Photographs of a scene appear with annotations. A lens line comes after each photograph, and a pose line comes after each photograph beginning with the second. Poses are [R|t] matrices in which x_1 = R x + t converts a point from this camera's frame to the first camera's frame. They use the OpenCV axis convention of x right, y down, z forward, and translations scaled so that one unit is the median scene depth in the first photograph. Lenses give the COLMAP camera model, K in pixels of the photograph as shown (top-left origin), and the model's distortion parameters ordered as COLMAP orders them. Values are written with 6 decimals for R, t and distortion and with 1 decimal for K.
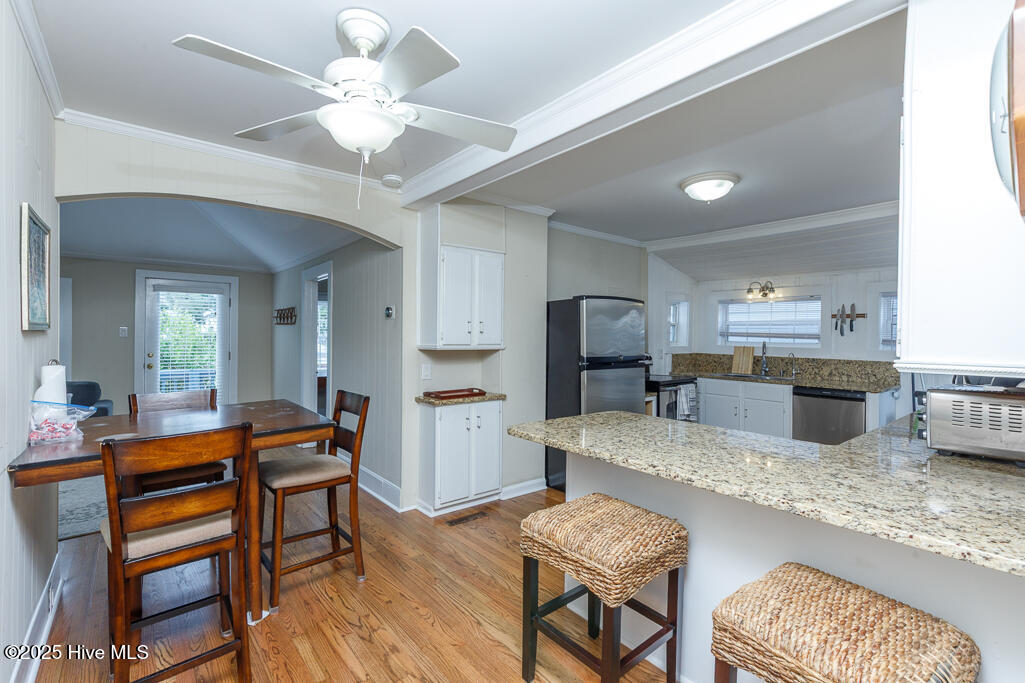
lens RADIAL K [[463.4, 0, 507.0], [0, 463.4, 339.6], [0, 0, 1]] dist [0.006566, 0.000766]
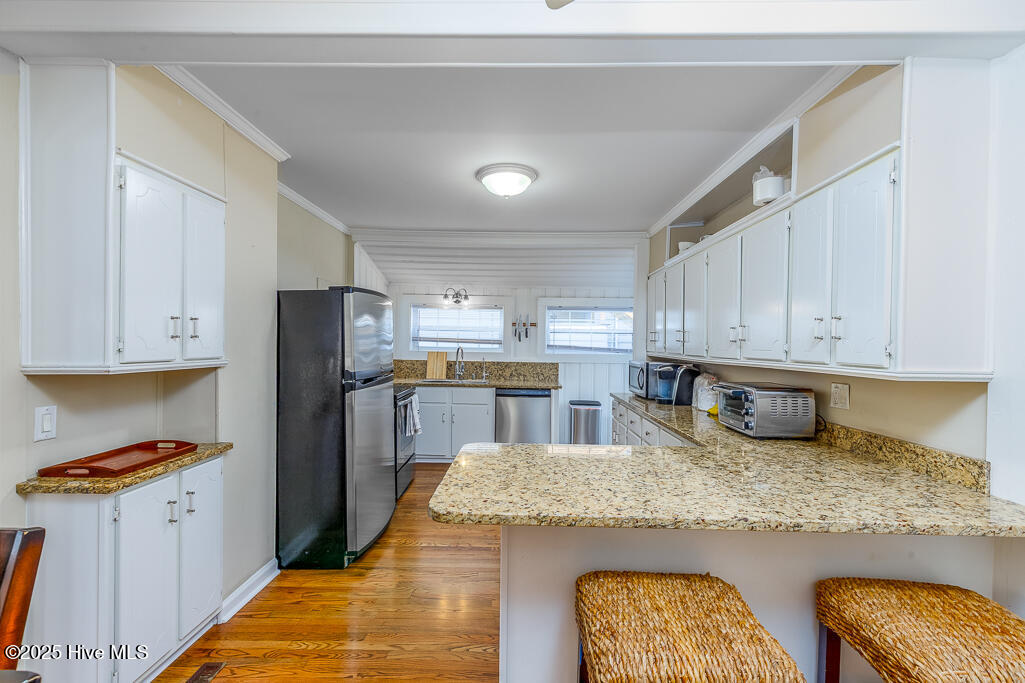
lens RADIAL K [[463.4, 0, 515.3], [0, 463.4, 342.9], [0, 0, 1]] dist [0.006566, 0.000766]
pose [[0.641406, -0.002080, 0.767199, -0.183080], [0.000581, 0.999997, 0.002225, -0.007606], [-0.767202, -0.000982, 0.641405, 0.280965]]
